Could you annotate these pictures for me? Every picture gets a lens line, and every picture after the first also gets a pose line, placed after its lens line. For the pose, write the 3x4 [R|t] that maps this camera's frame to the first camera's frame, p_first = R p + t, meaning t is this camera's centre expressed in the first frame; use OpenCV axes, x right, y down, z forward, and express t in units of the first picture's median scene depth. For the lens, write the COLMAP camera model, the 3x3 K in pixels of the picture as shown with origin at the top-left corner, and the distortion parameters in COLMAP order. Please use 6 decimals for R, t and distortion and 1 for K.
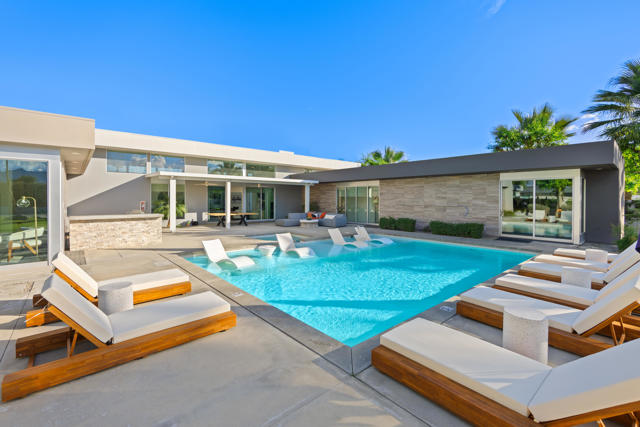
lens RADIAL K [[285.3, 0, 319.2], [0, 285.3, 206.4], [0, 0, 1]] dist [-0.005561, -0.000109]
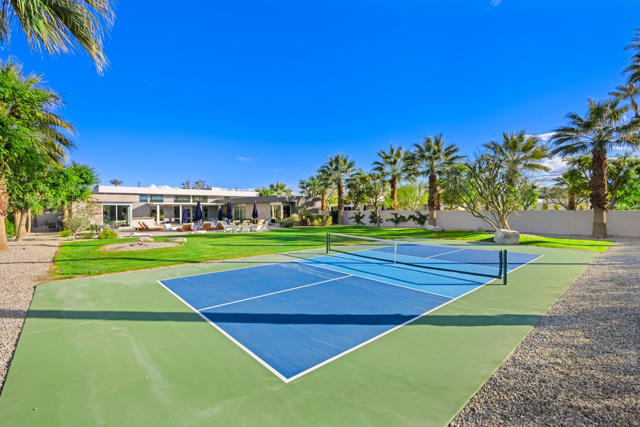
lens RADIAL K [[308.2, 0, 328.3], [0, 308.2, 206.6], [0, 0, 1]] dist [-0.002933, 0.000064]
pose [[0.999734, -0.014176, 0.018190, 0.885393], [0.014720, 0.999437, -0.030142, 0.024126], [-0.017752, 0.030402, 0.999380, -1.654044]]
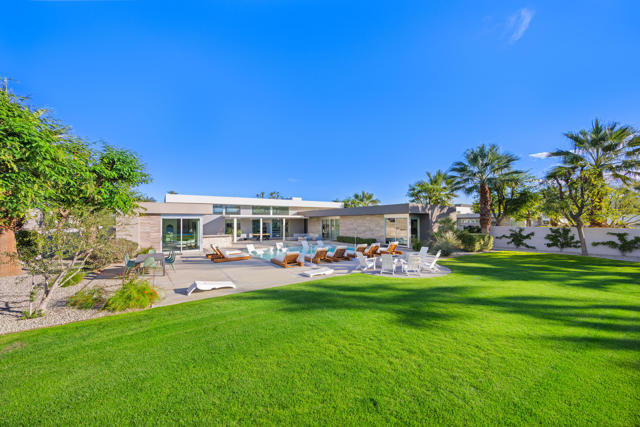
lens RADIAL K [[251.9, 0, 318.5], [0, 251.9, 218.9], [0, 0, 1]] dist [0.003729, -0.000478]
pose [[0.989234, -0.012674, -0.145794, 0.328921], [0.008238, 0.999486, -0.030989, -0.023351], [0.146112, 0.029455, 0.988830, -0.674685]]
